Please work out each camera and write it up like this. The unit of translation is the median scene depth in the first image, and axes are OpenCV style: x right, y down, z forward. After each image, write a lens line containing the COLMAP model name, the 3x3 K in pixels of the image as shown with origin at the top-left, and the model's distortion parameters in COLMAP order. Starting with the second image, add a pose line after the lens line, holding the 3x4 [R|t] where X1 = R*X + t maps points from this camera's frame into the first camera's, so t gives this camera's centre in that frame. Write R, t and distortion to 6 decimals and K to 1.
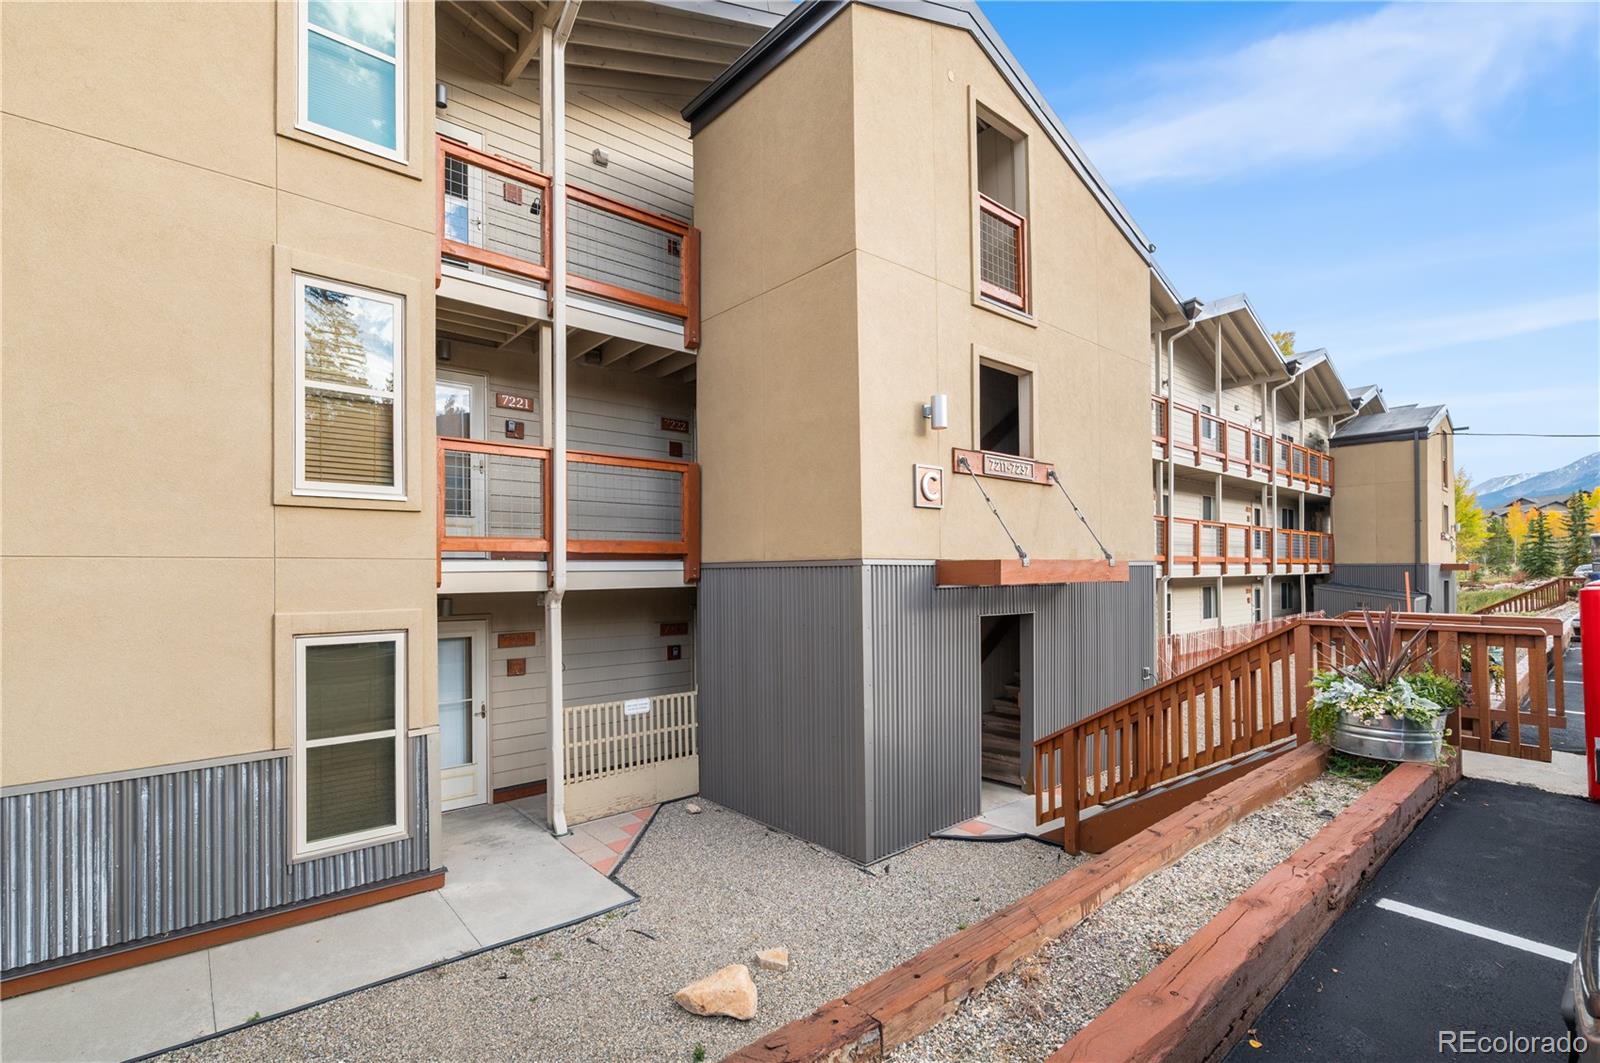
lens RADIAL K [[722.8, 0, 798.5], [0, 722.8, 564.2], [0, 0, 1]] dist [-0.001968, -0.000145]
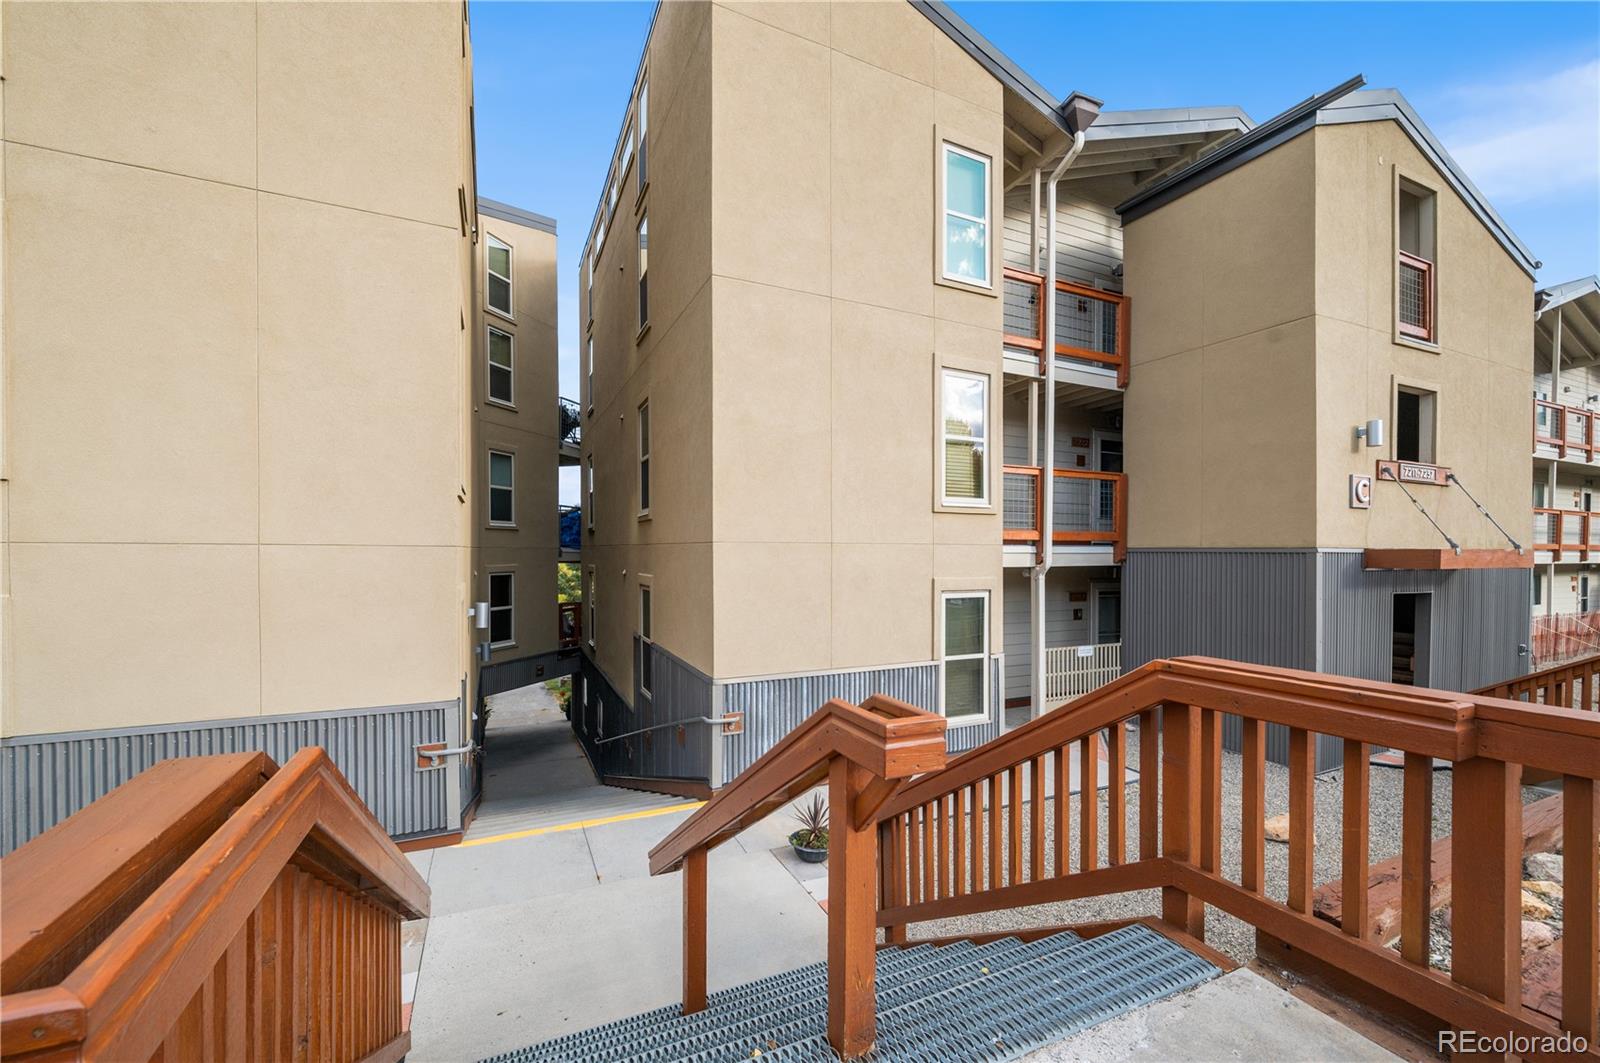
lens RADIAL K [[648.1, 0, 799.8], [0, 648.1, 555.6], [0, 0, 1]] dist [0.000848, 0.000180]
pose [[0.963015, 0.014195, -0.269074, -0.431867], [-0.009074, 0.999753, 0.020266, -0.007007], [0.269295, -0.017075, 0.962906, -0.351740]]
